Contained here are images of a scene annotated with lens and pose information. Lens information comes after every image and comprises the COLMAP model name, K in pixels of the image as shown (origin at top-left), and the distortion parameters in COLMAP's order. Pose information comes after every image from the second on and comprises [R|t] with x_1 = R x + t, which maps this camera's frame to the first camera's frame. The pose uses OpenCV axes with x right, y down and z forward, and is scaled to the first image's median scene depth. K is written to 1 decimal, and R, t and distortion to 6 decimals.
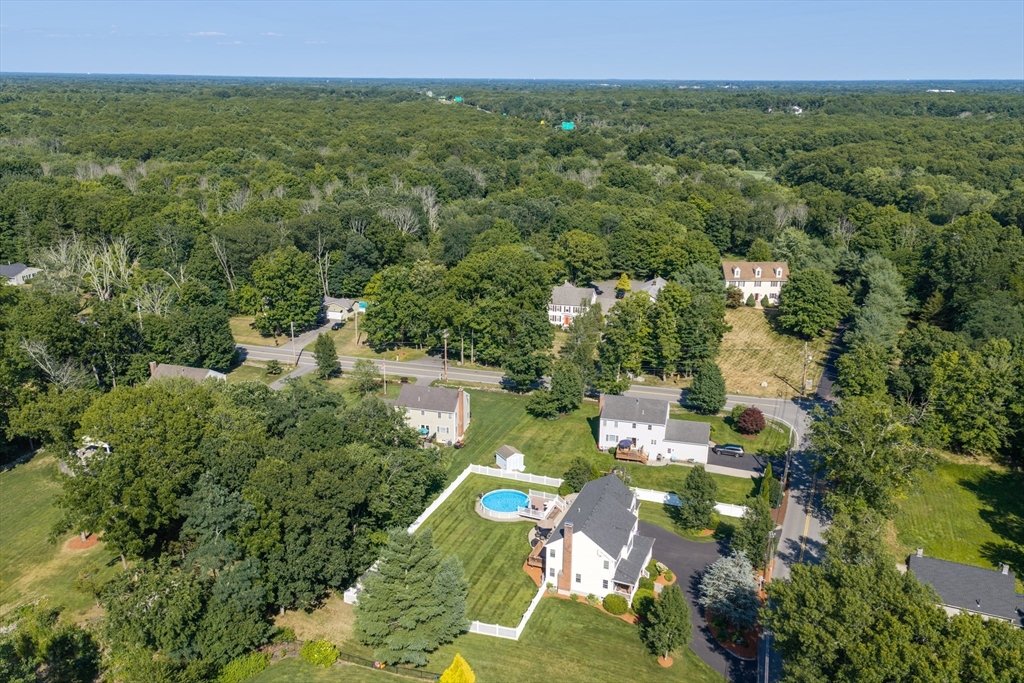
lens RADIAL K [[864.2, 0, 512.0], [0, 864.2, 341.5], [0, 0, 1]] dist [0.030846, 0.010328]
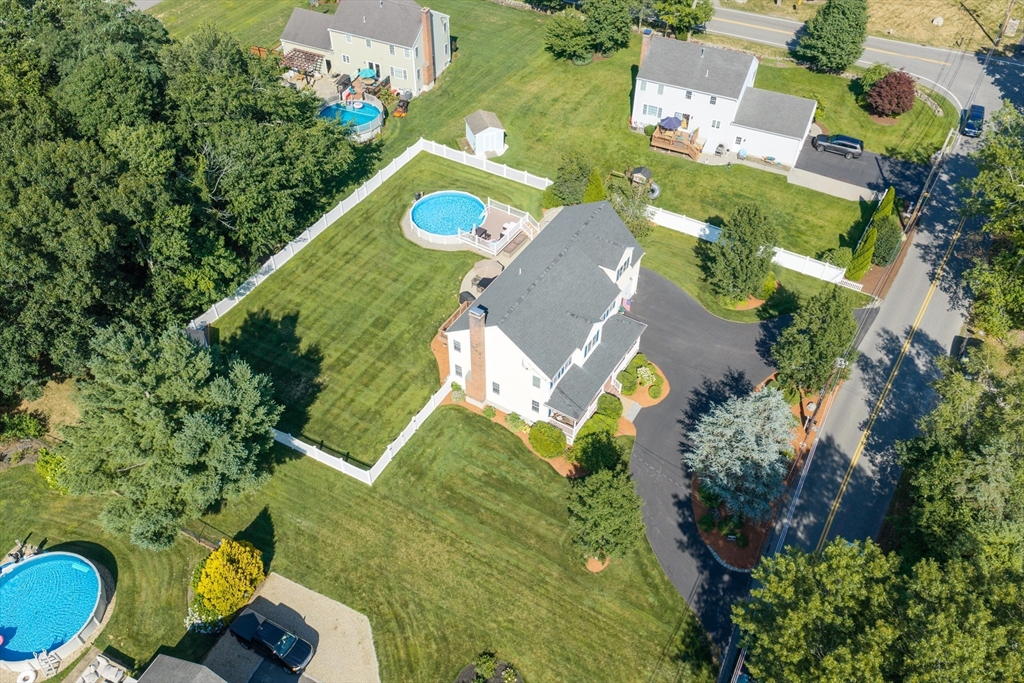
lens RADIAL K [[864.2, 0, 512.0], [0, 864.2, 341.5], [0, 0, 1]] dist [0.030846, 0.010328]
pose [[0.984372, 0.123186, -0.125845, 0.127237], [-0.051720, 0.885335, 0.462068, -0.030107], [0.168335, -0.448338, 0.877870, 0.382611]]
